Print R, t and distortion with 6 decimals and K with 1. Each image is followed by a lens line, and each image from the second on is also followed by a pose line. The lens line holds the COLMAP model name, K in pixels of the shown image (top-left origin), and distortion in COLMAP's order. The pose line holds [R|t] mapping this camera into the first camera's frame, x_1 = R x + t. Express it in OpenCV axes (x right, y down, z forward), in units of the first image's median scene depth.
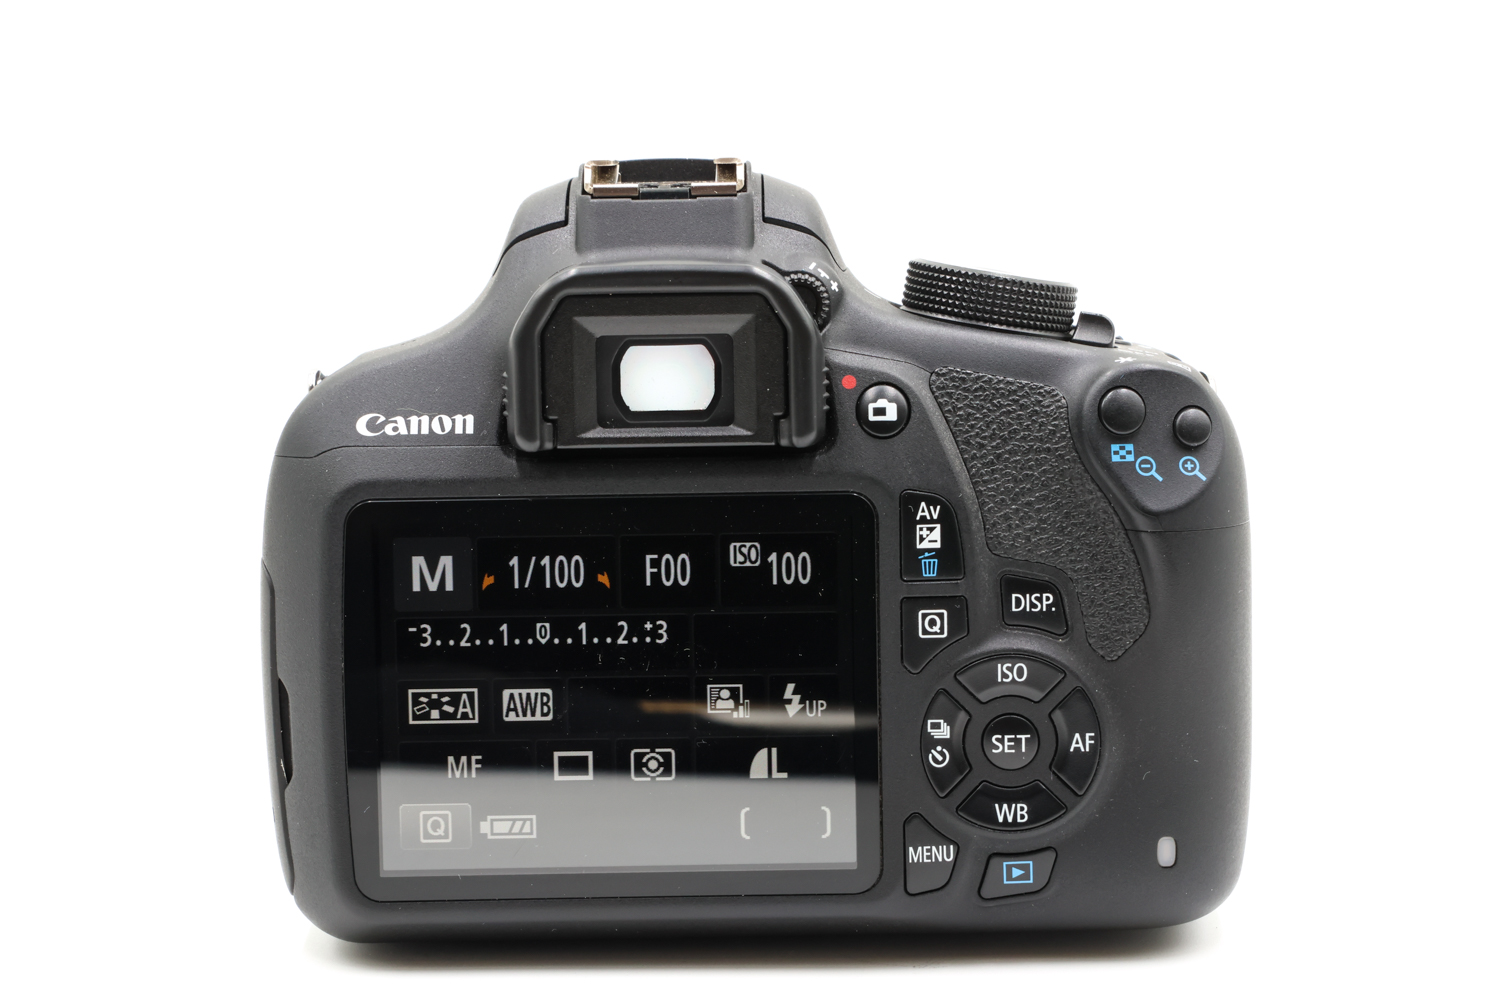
lens RADIAL K [[3526.8, 0, 750.2], [0, 3526.8, 500.5], [0, 0, 1]] dist [0.007919, 0.000000]
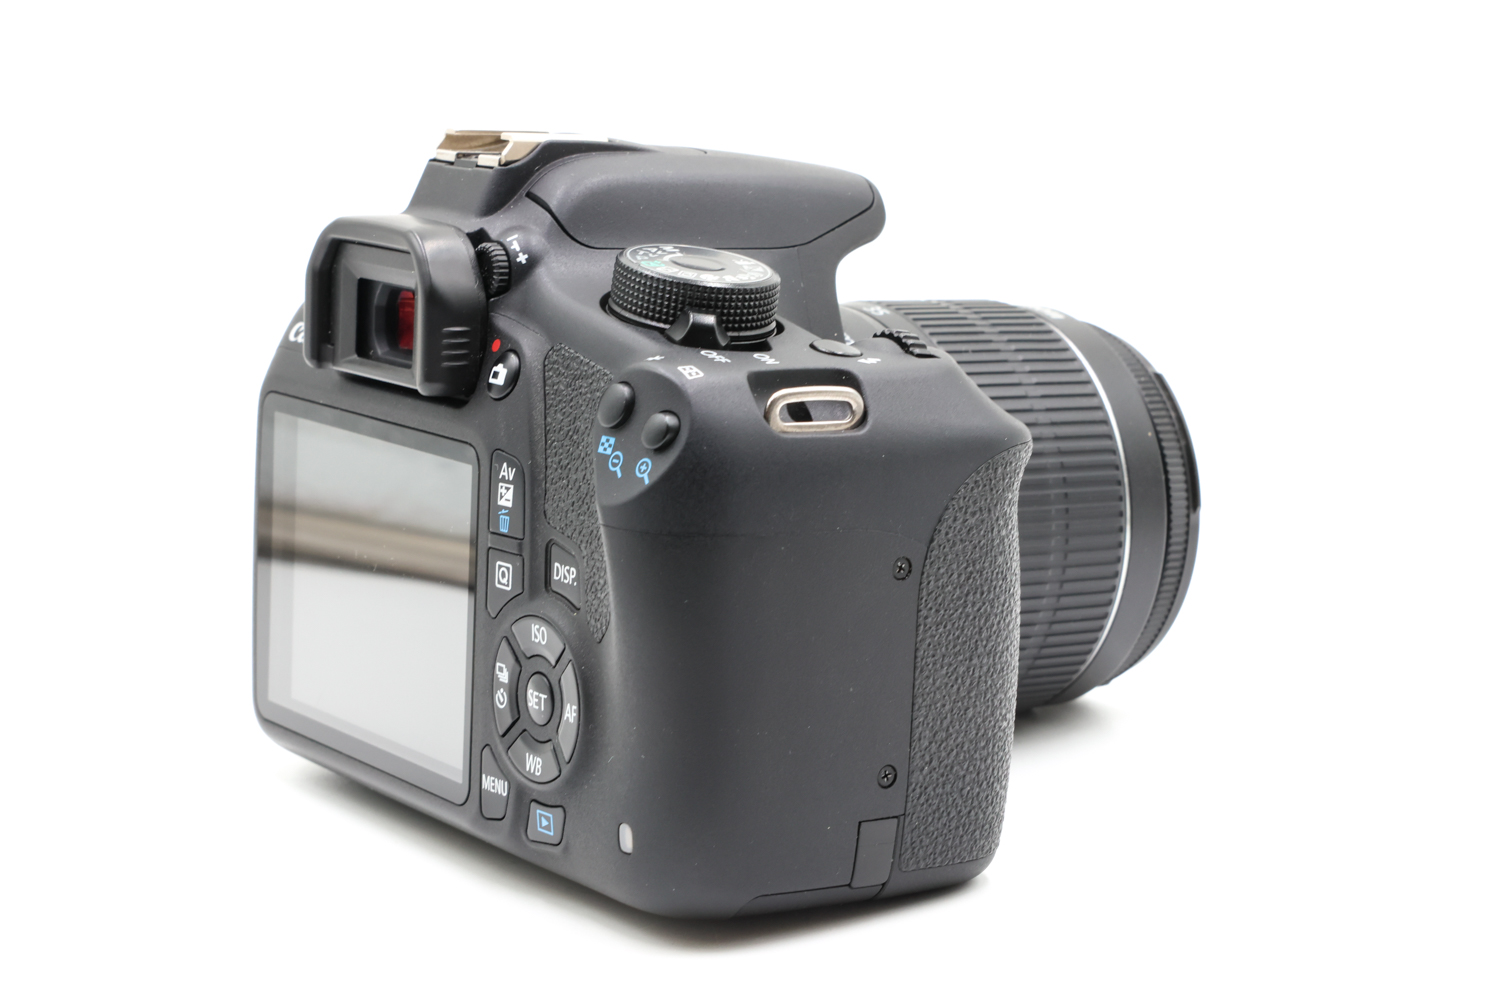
lens RADIAL K [[3216.8, 0, 750.0], [0, 3216.8, 499.6], [0, 0, 1]] dist [0.082013, 0.000000]
pose [[0.569522, 0.161607, -0.805933, 0.890614], [-0.134268, 0.985603, 0.102753, -0.100154], [0.810936, 0.049691, 0.583021, 0.484181]]
